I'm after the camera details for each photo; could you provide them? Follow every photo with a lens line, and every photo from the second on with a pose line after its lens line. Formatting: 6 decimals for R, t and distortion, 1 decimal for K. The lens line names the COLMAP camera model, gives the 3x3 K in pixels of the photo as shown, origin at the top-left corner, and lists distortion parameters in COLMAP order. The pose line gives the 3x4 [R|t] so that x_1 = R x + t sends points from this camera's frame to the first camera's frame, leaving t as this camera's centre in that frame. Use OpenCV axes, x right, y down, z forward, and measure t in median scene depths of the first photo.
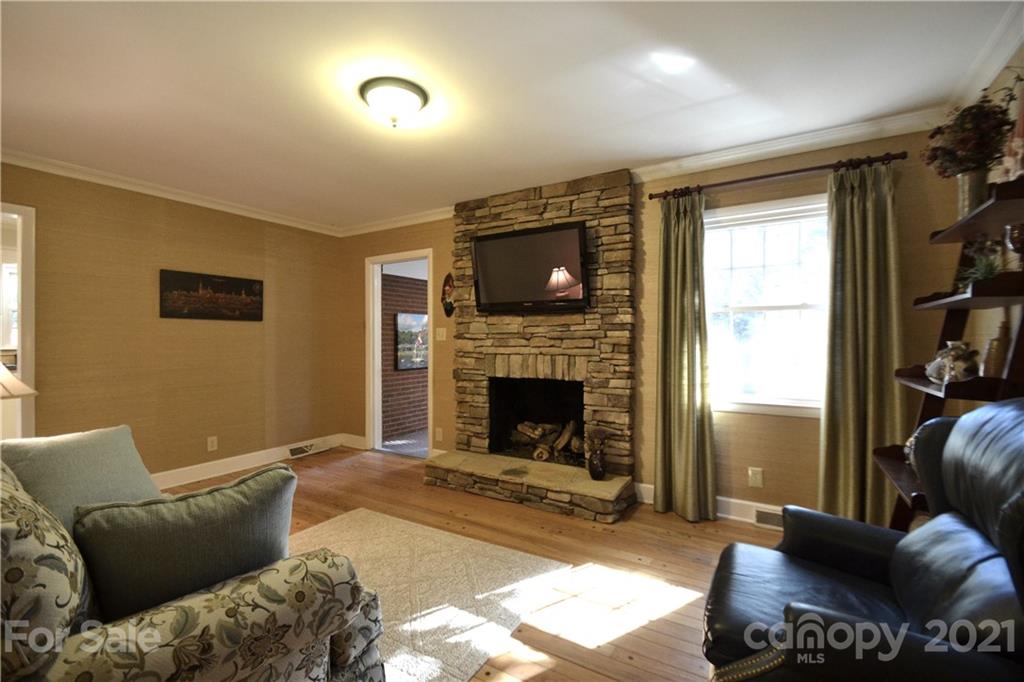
lens RADIAL K [[452.7, 0, 493.5], [0, 452.7, 340.2], [0, 0, 1]] dist [0.000398, -0.000373]
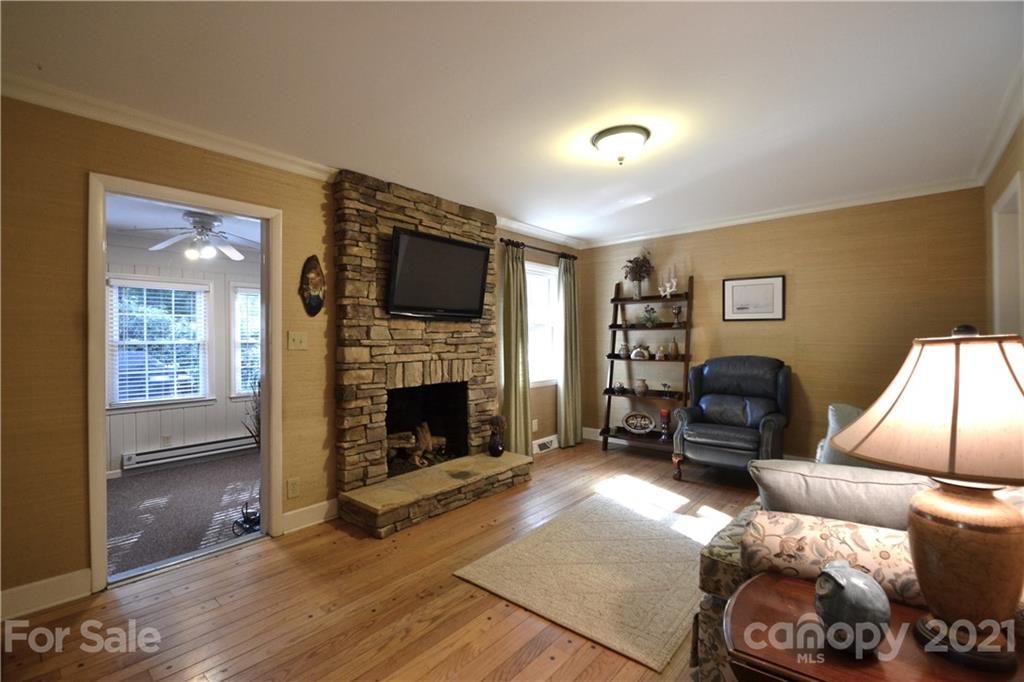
lens RADIAL K [[452.7, 0, 493.5], [0, 452.7, 340.2], [0, 0, 1]] dist [0.000398, -0.000373]
pose [[0.166290, -0.000367, 0.986077, -0.902889], [0.012901, 0.999915, -0.001803, -0.010148], [-0.985992, 0.013021, 0.166281, 0.715000]]
